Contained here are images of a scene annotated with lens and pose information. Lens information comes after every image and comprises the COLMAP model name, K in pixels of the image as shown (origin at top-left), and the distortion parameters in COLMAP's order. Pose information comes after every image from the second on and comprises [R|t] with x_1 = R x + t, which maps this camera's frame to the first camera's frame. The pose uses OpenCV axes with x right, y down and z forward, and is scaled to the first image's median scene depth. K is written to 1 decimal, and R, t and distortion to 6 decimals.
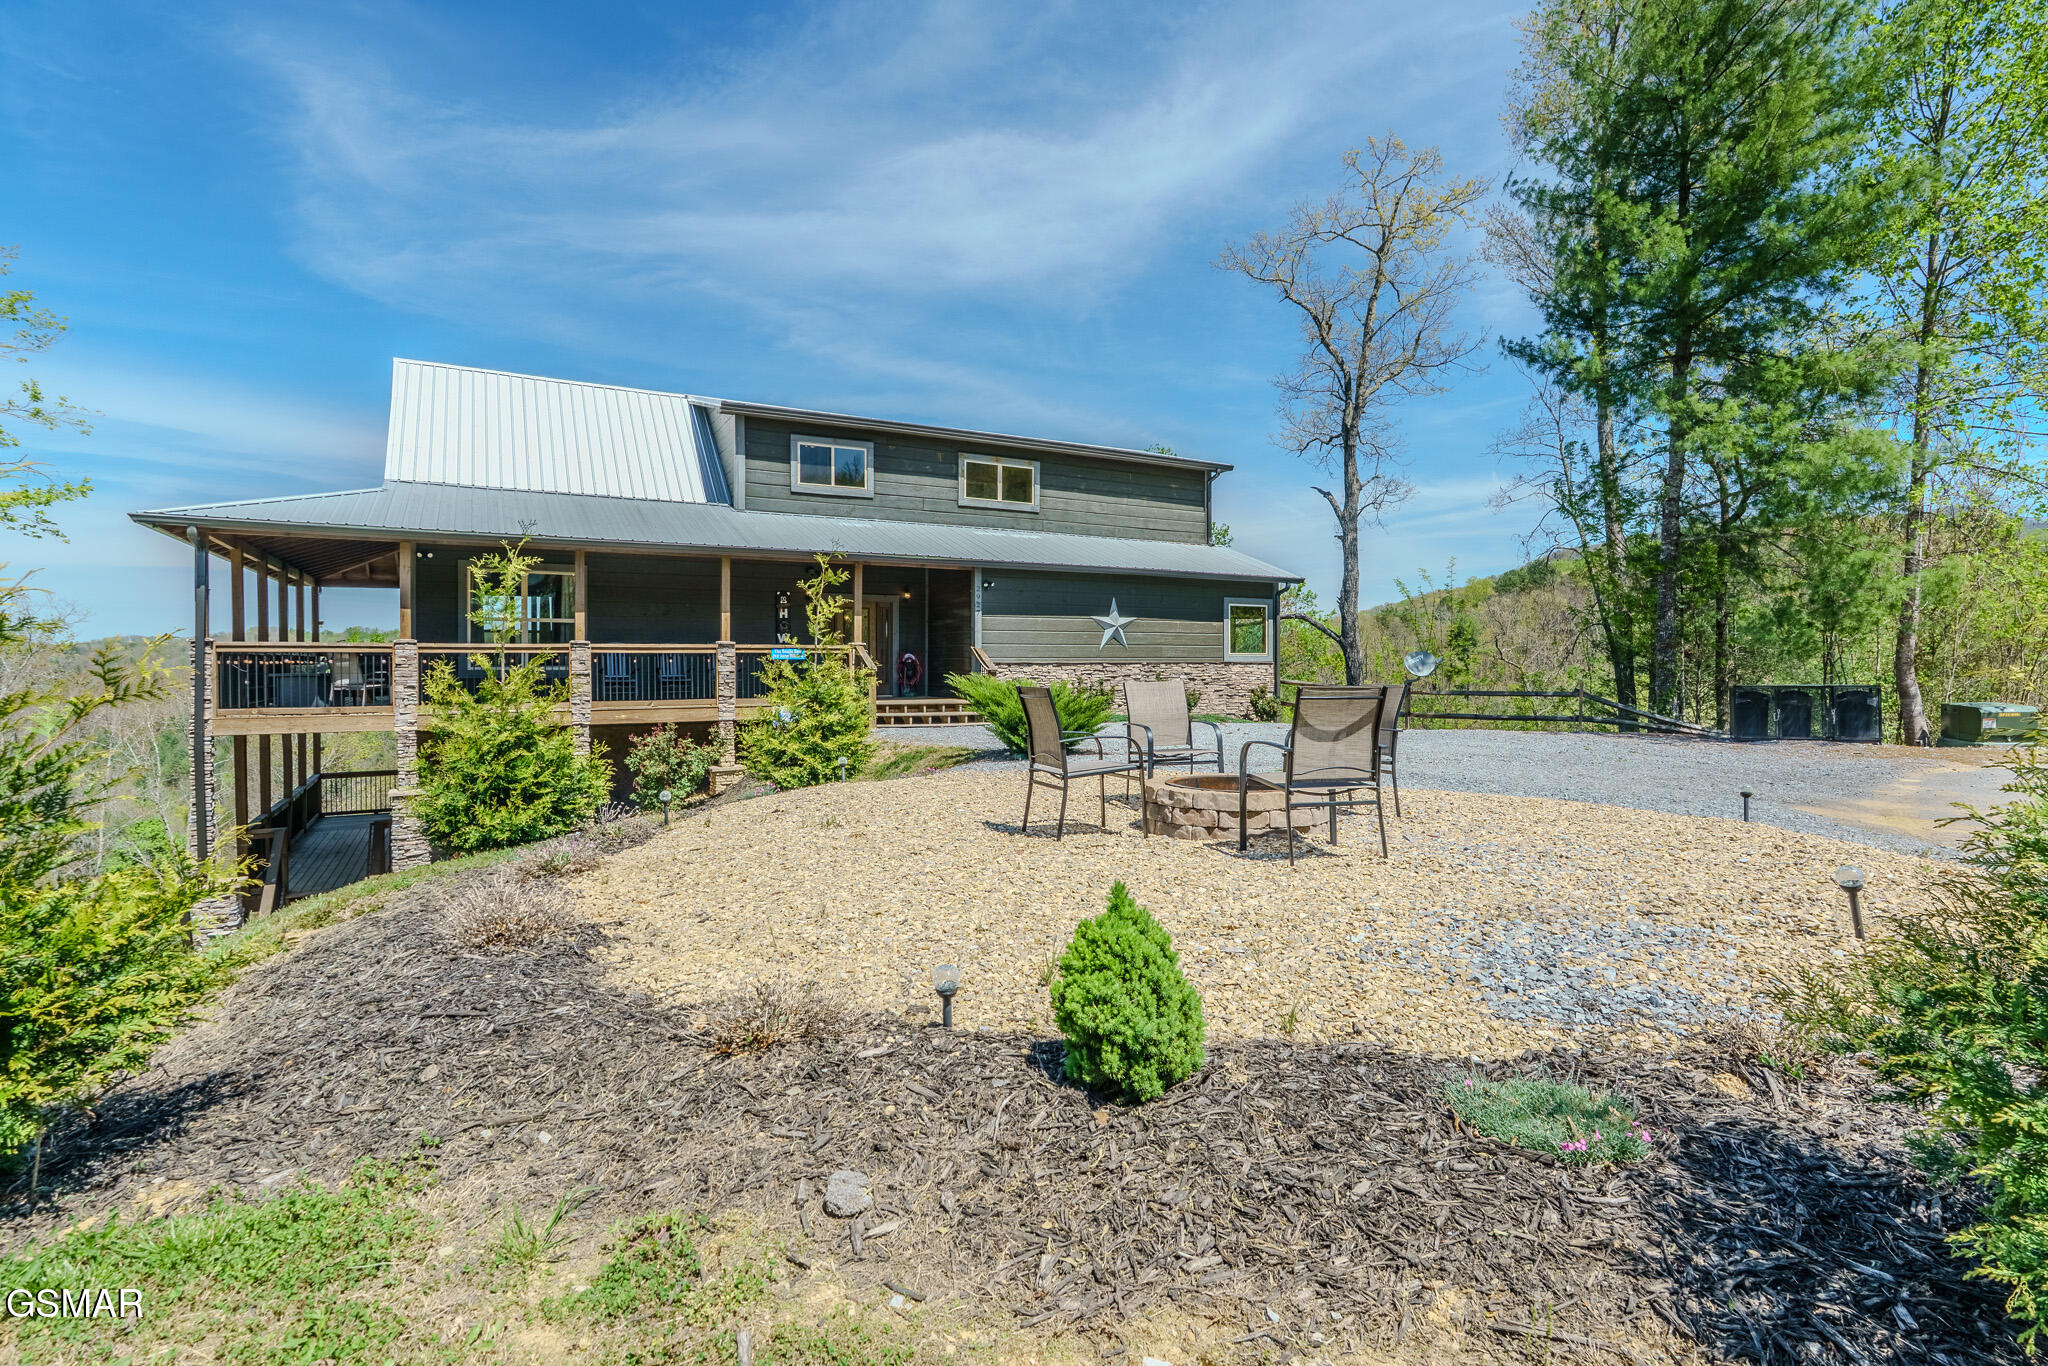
lens RADIAL K [[1042.7, 0, 1026.0], [0, 1042.7, 681.3], [0, 0, 1]] dist [0.000236, 0.001059]
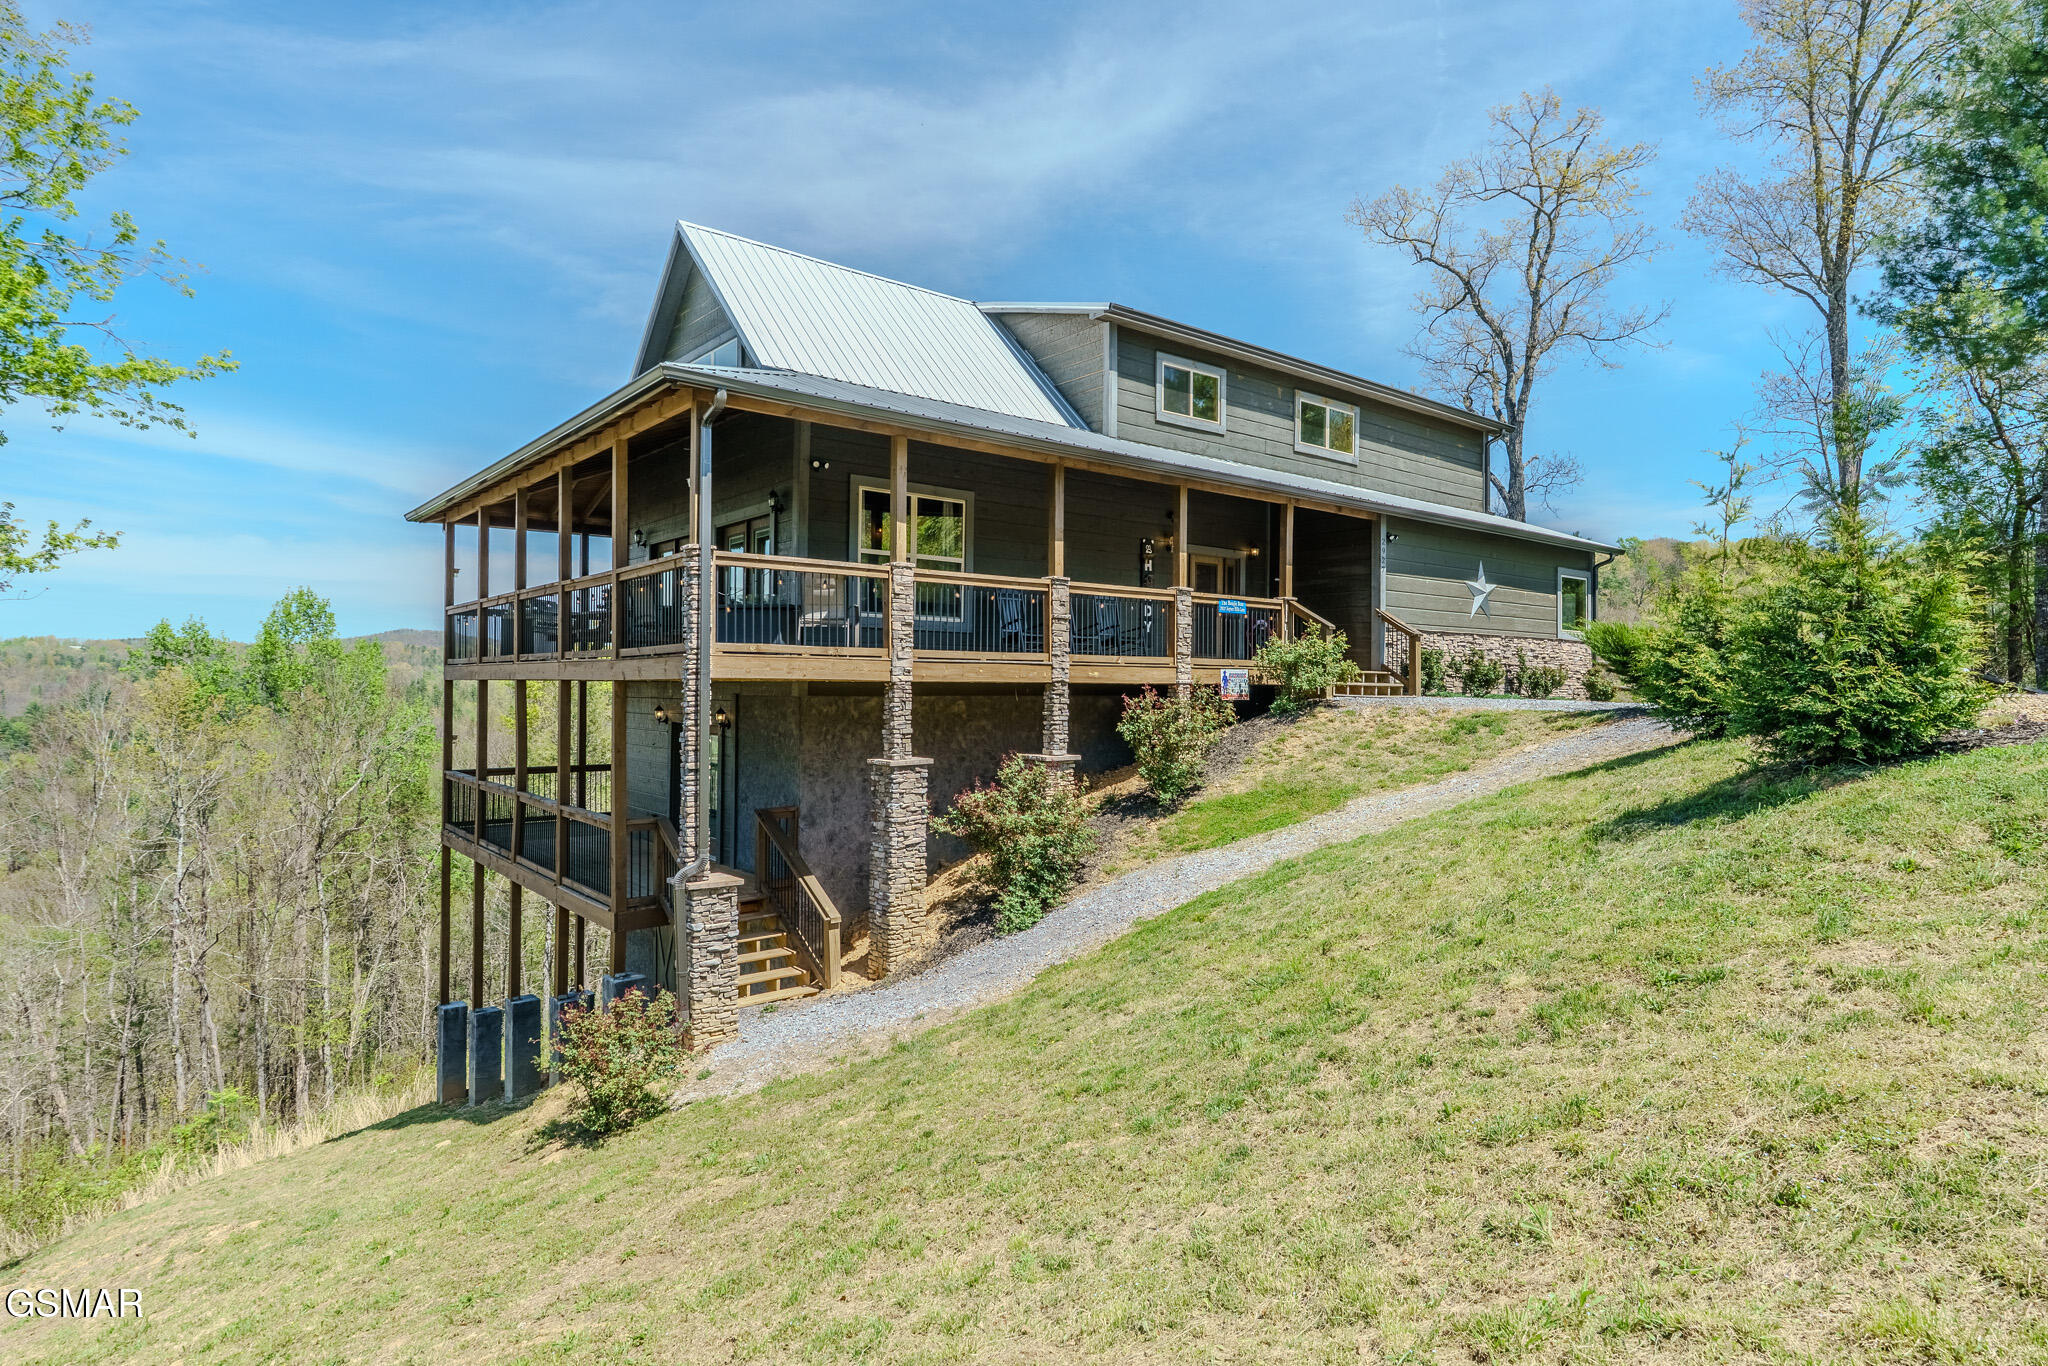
lens RADIAL K [[1125.3, 0, 1036.4], [0, 1125.3, 685.4], [0, 0, 1]] dist [0.000464, 0.002332]
pose [[0.985637, 0.012857, 0.168389, -0.438146], [-0.010904, 0.999862, -0.012518, 0.040761], [-0.168526, 0.010502, 0.985641, 0.119105]]
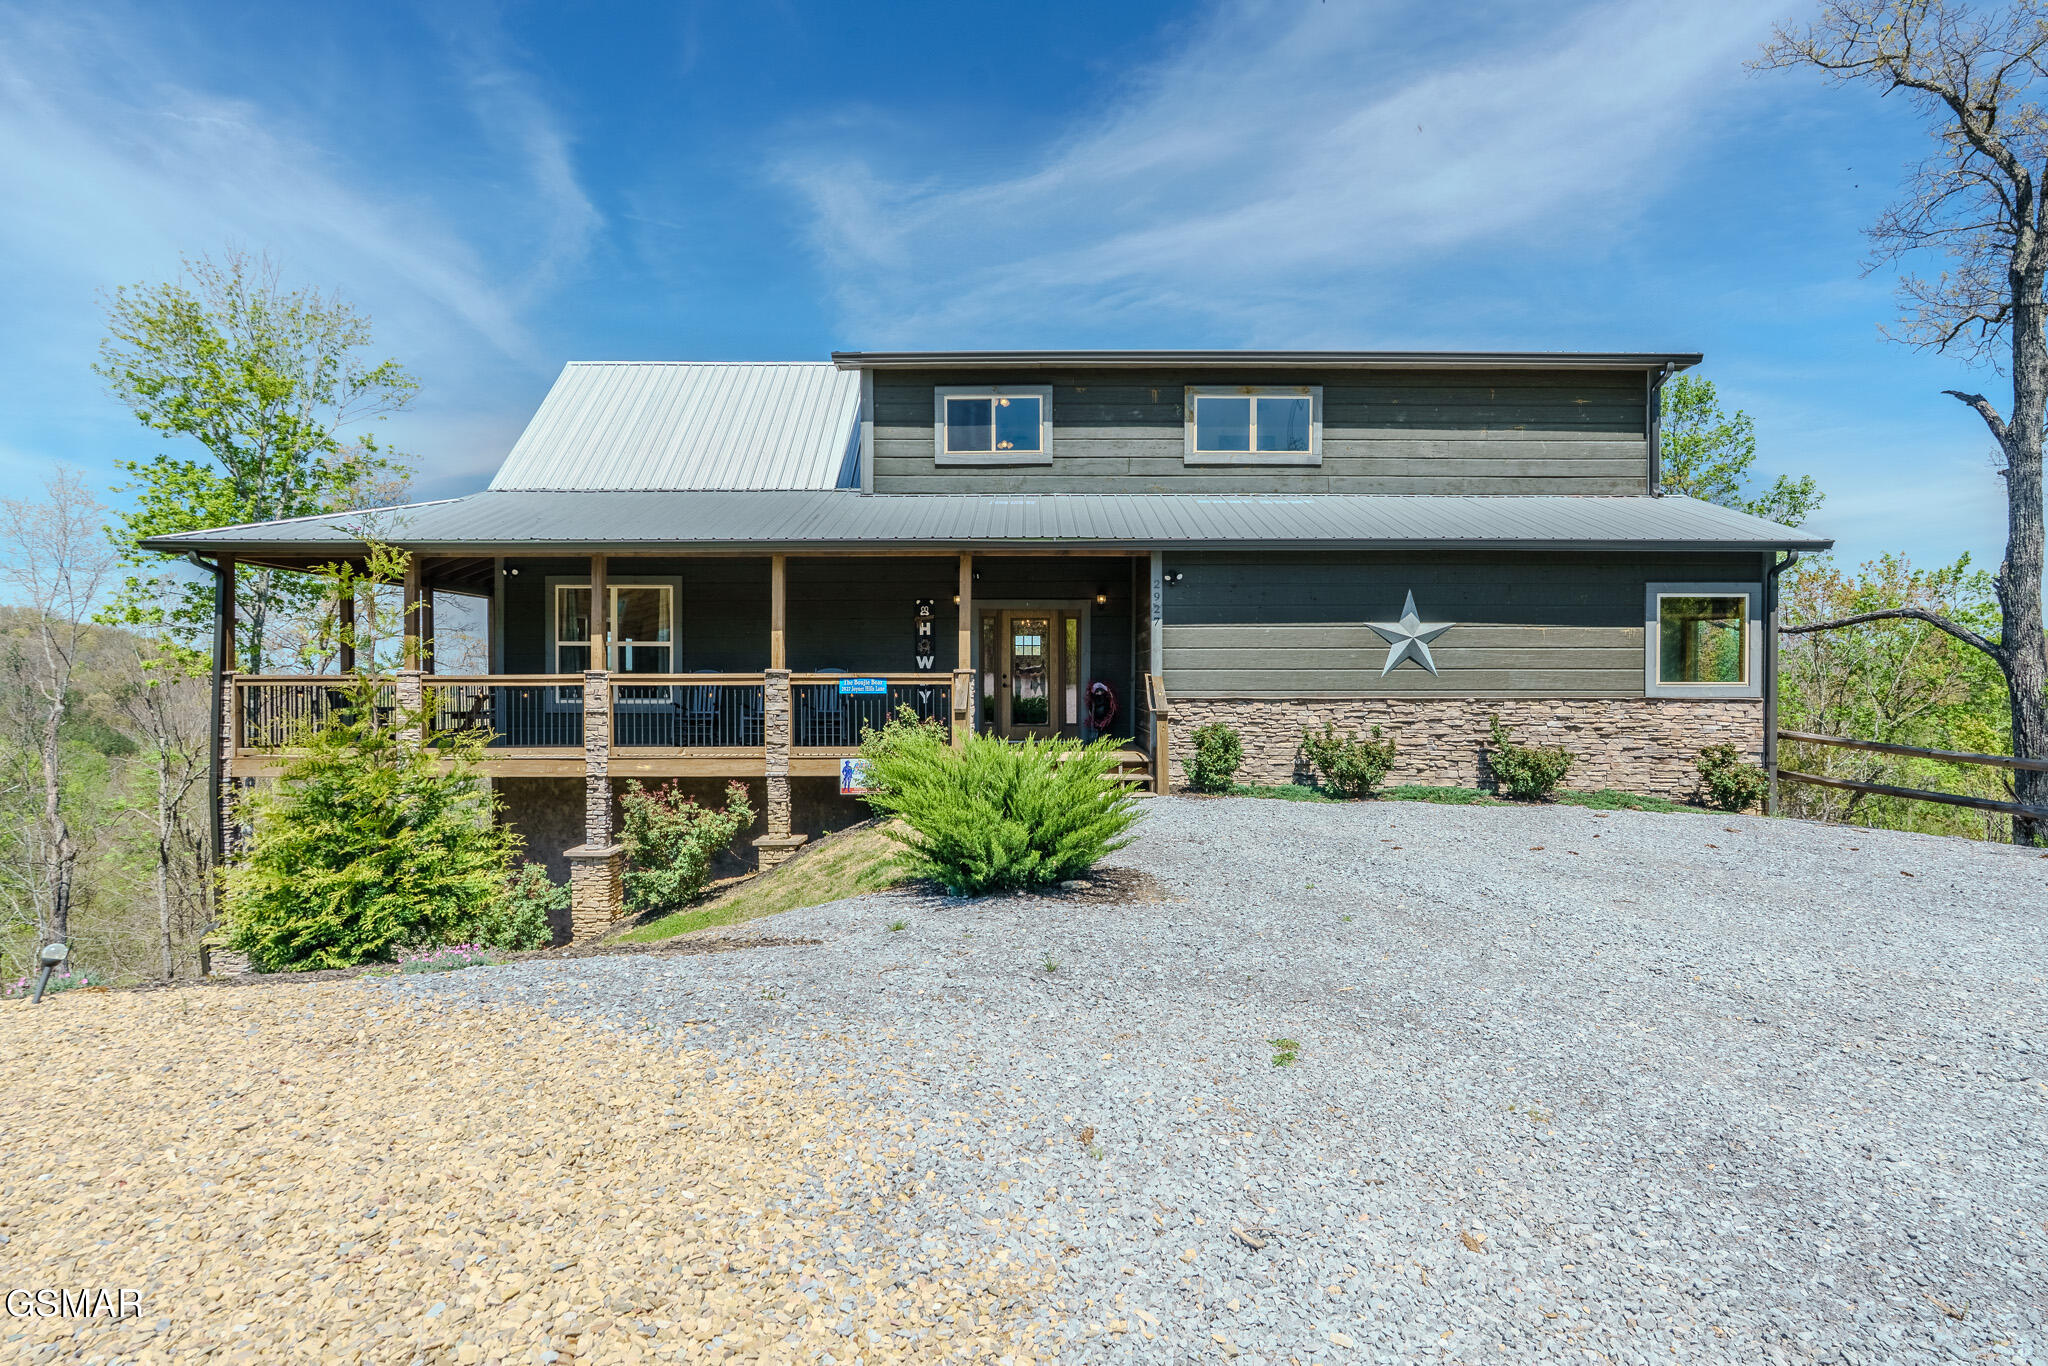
lens RADIAL K [[1045.7, 0, 928.4], [0, 1045.7, 688.9], [0, 0, 1]] dist [-0.020924, -0.000746]
pose [[0.863874, 0.008208, -0.503642, 0.137801], [-0.009195, 0.999958, 0.000524, -0.020453], [0.503624, 0.004178, 0.863913, 0.331258]]
